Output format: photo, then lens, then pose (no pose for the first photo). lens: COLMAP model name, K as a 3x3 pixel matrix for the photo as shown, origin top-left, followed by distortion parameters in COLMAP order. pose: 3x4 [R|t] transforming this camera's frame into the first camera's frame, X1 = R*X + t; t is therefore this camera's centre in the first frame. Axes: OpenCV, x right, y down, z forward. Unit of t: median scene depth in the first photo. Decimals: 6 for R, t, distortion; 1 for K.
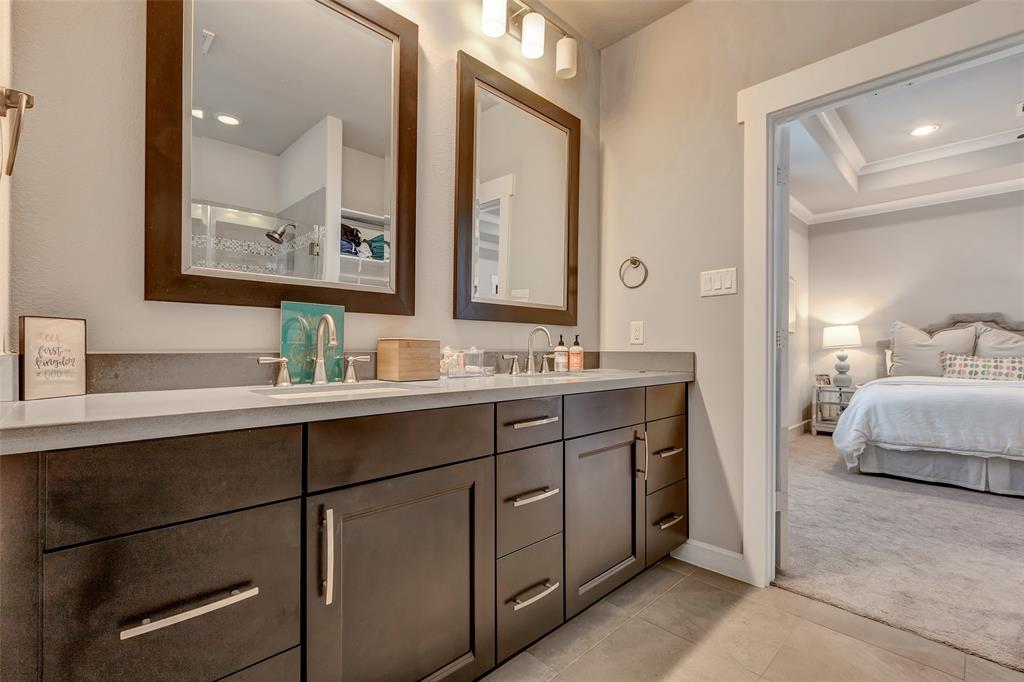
lens RADIAL K [[457.6, 0, 509.8], [0, 457.6, 346.1], [0, 0, 1]] dist [0.002059, -0.002087]
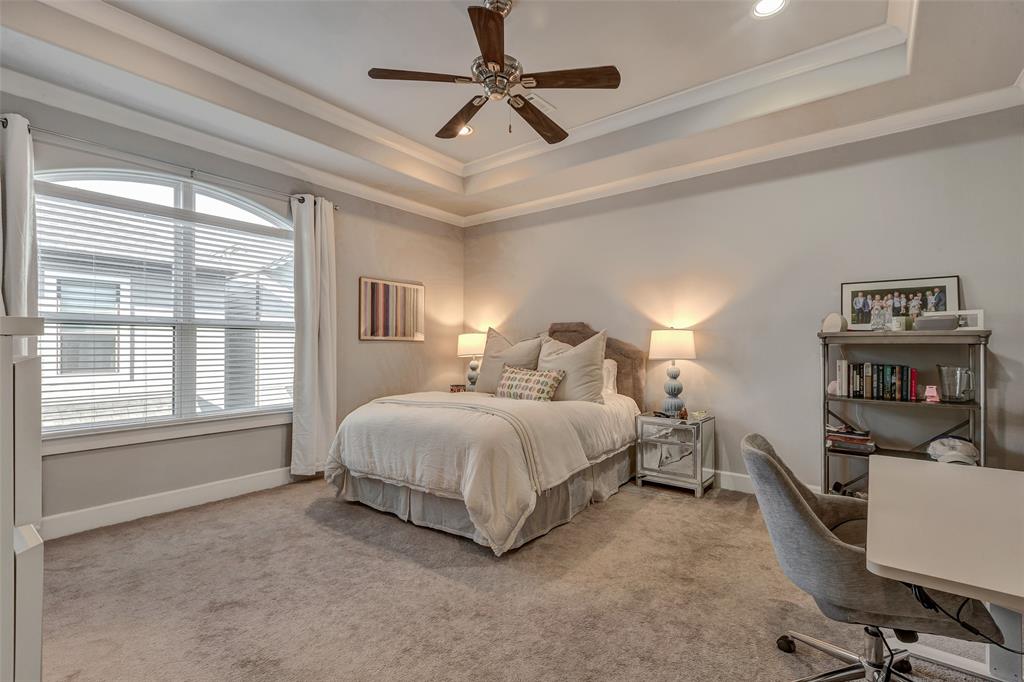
lens RADIAL K [[457.6, 0, 514.1], [0, 457.6, 342.1], [0, 0, 1]] dist [0.002059, -0.002087]
pose [[0.989097, 0.003563, 0.147225, 1.070919], [-0.002107, 0.999947, -0.010047, -0.031569], [-0.147253, 0.009627, 0.989052, 0.060610]]
